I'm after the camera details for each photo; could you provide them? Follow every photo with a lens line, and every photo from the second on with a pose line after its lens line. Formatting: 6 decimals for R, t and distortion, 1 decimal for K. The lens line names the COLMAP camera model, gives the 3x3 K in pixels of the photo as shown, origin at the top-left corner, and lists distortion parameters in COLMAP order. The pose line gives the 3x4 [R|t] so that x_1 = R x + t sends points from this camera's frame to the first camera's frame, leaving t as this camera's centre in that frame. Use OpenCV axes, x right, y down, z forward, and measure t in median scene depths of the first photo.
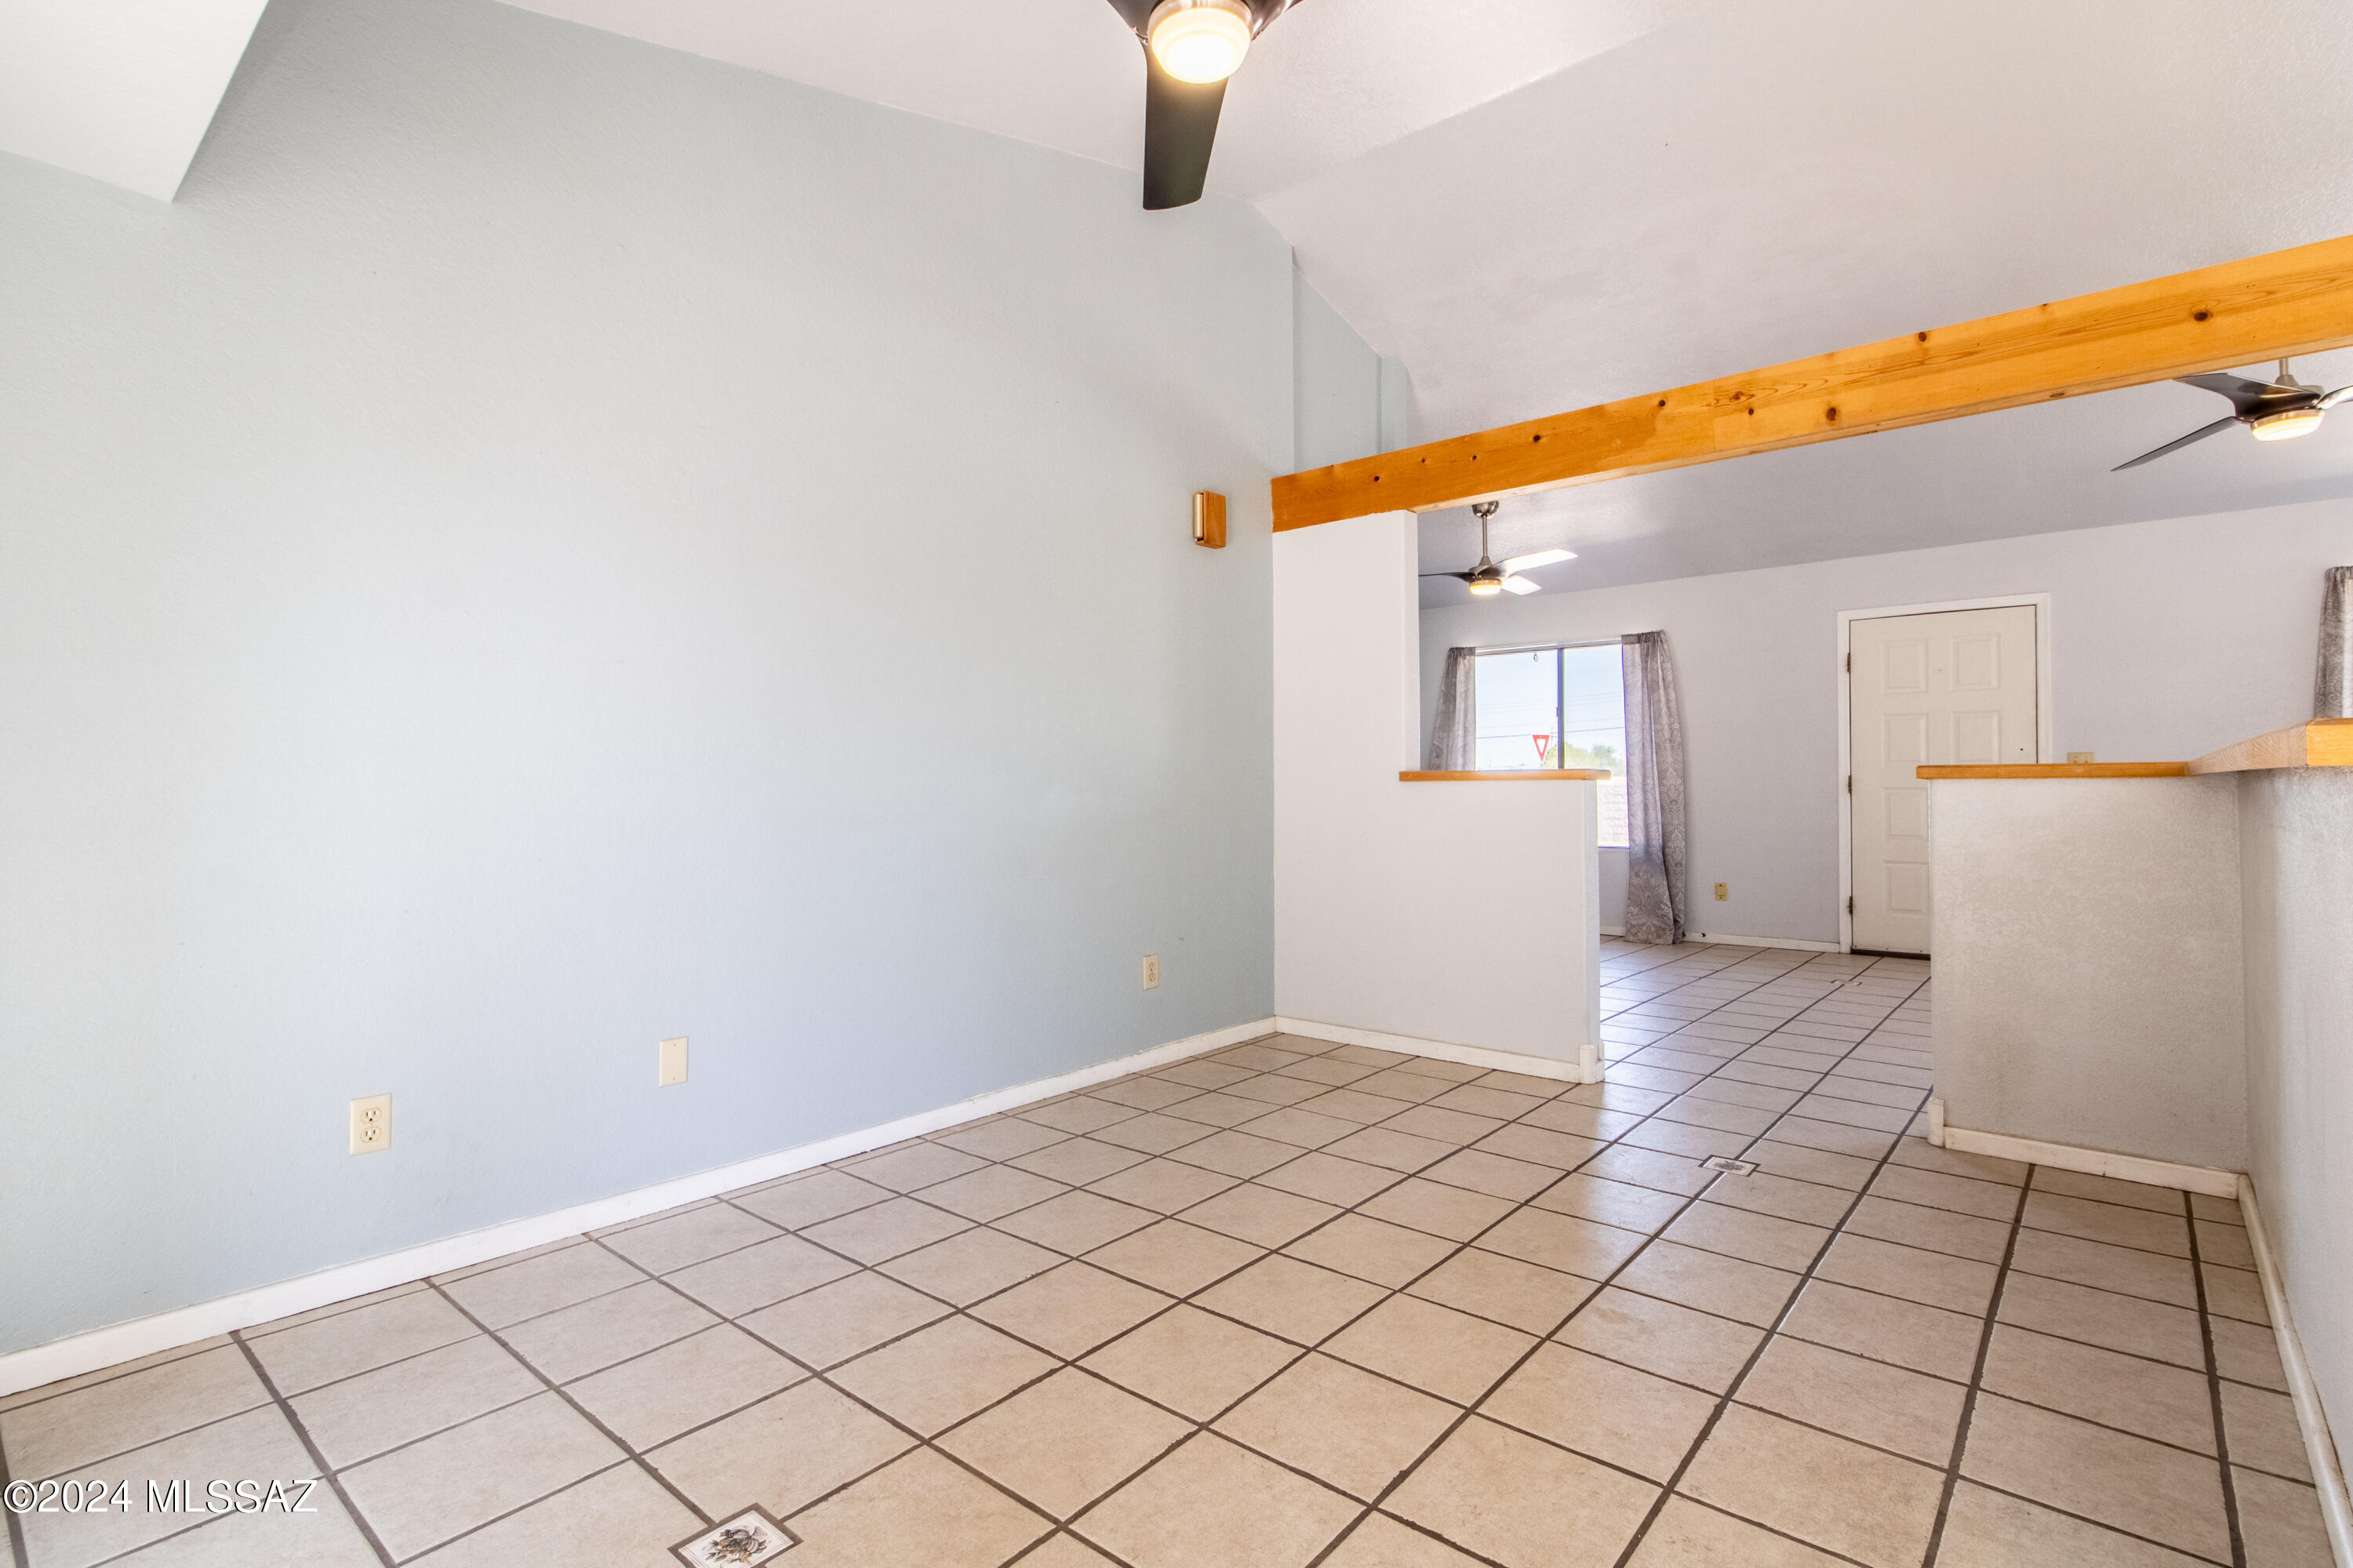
lens RADIAL K [[1106.7, 0, 1190.5], [0, 1106.7, 768.9], [0, 0, 1]] dist [0.002024, 0.001269]
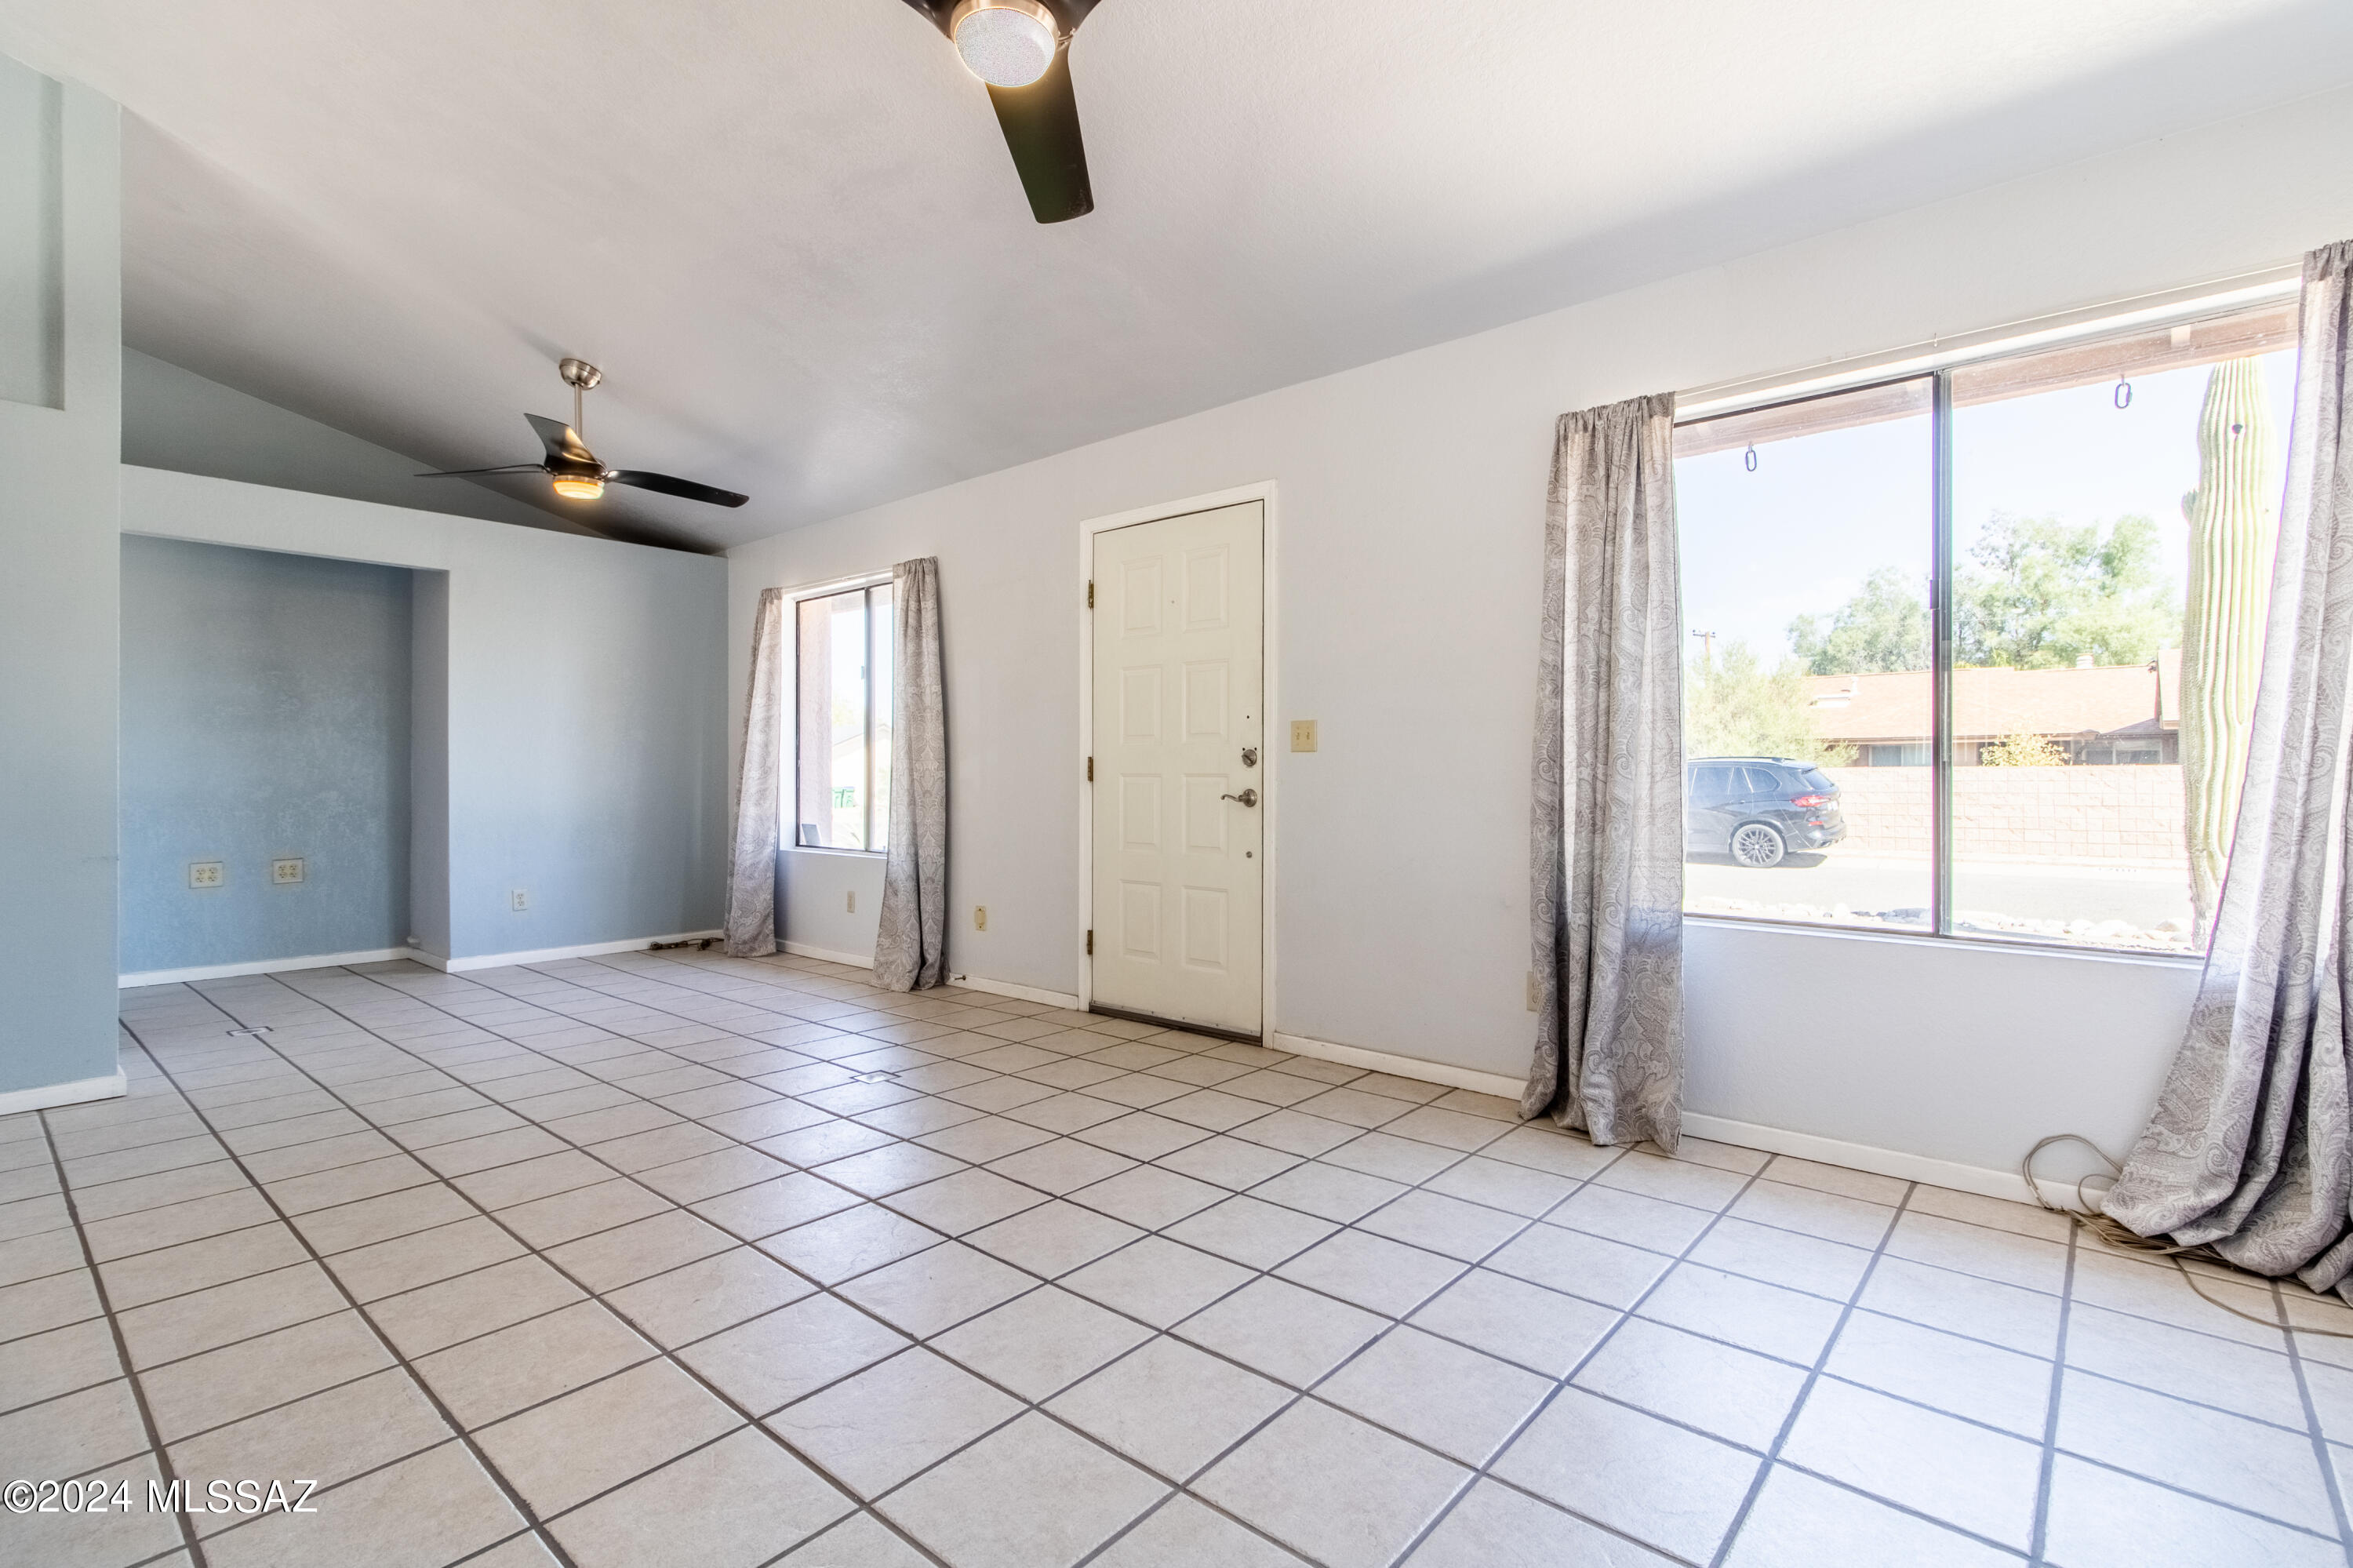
lens RADIAL K [[1090.2, 0, 1189.8], [0, 1090.2, 770.1], [0, 0, 1]] dist [0.002812, 0.000687]
pose [[0.999972, 0.000657, -0.007478, 1.082170], [-0.000550, 0.999898, 0.014300, 0.007071], [0.007487, -0.014296, 0.999870, 0.515594]]
